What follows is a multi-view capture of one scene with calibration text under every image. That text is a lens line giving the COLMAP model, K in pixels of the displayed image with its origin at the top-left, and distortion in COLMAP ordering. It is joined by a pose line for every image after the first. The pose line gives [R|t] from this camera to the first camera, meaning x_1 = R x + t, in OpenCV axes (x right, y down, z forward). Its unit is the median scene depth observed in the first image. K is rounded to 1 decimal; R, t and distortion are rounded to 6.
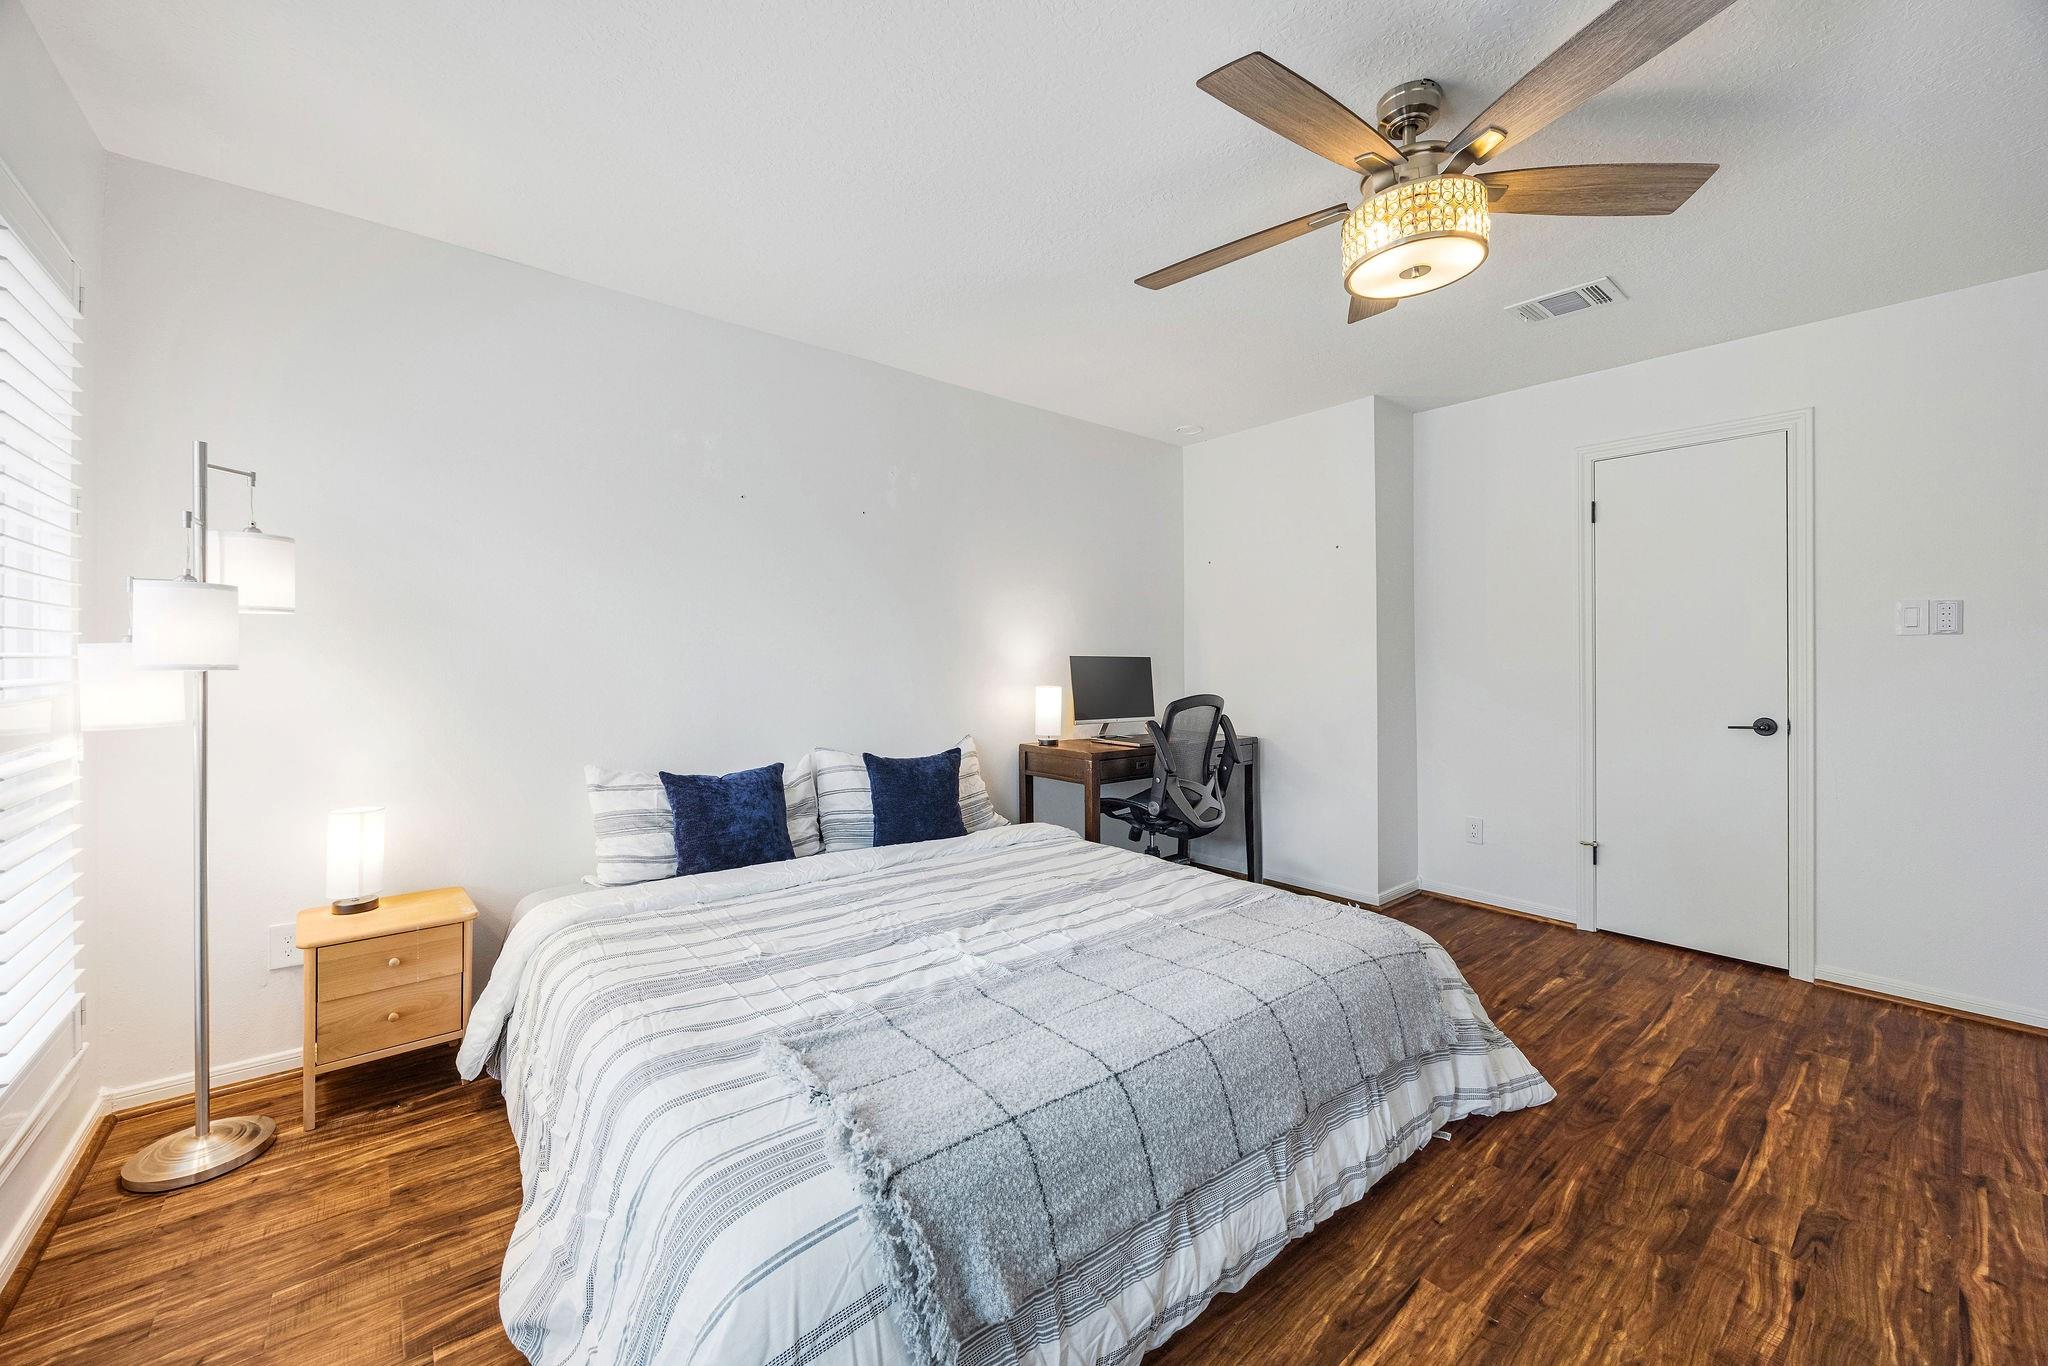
lens RADIAL K [[794.2, 0, 1021.2], [0, 794.2, 665.0], [0, 0, 1]] dist [-0.001216, -0.000568]
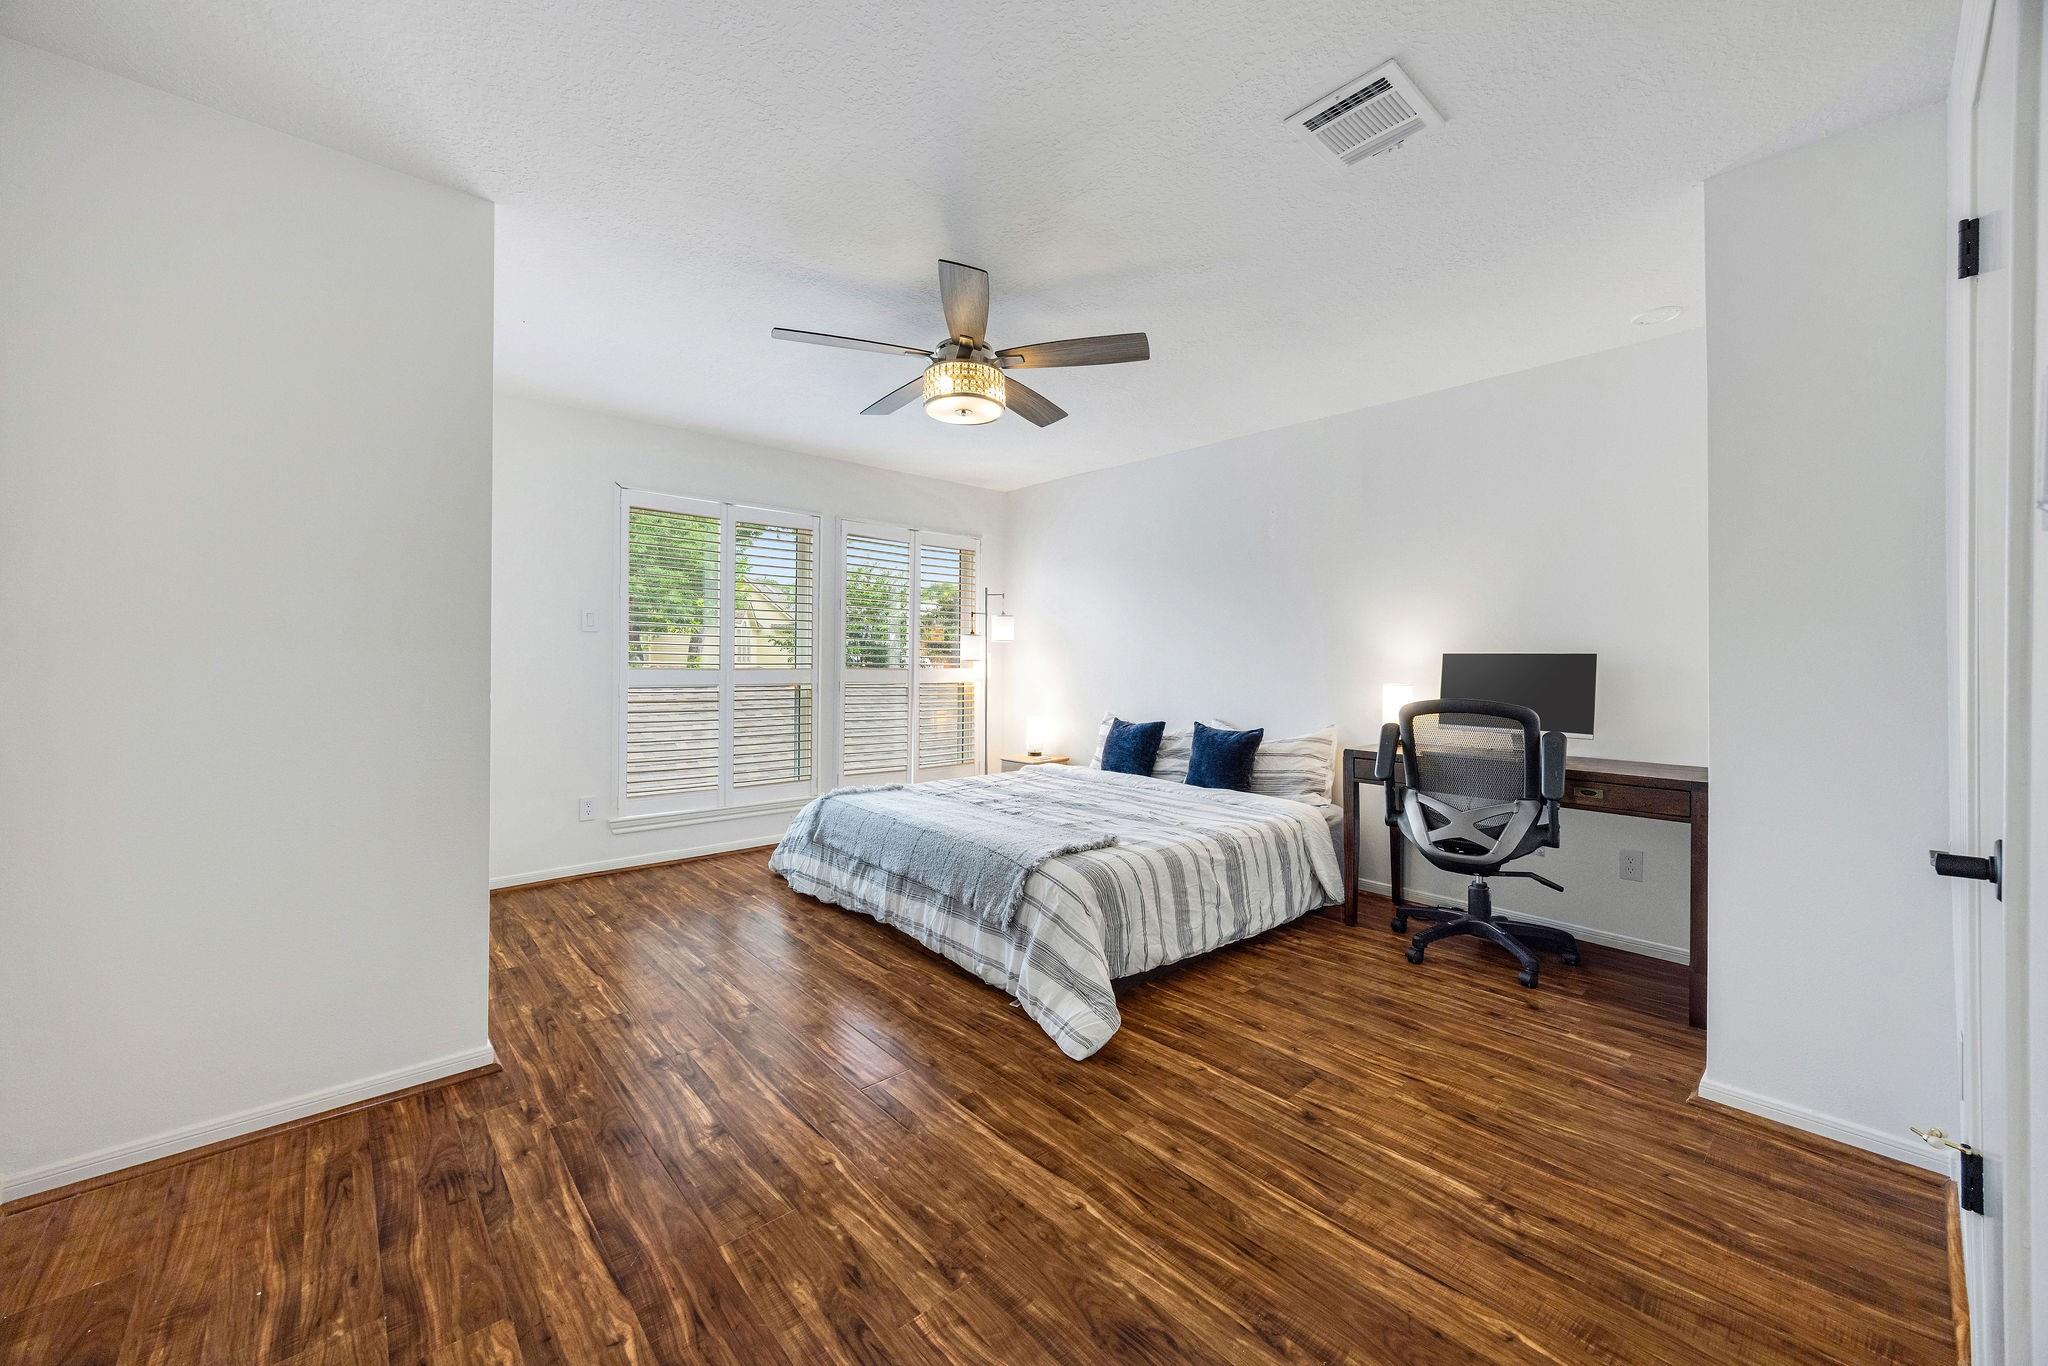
lens RADIAL K [[794.2, 0, 1021.2], [0, 794.2, 665.0], [0, 0, 1]] dist [-0.001216, -0.000568]
pose [[0.022833, 0.001601, -0.999738, 1.594315], [-0.009322, 0.999956, 0.001389, 0.007808], [0.999696, 0.009288, 0.022847, 0.818982]]
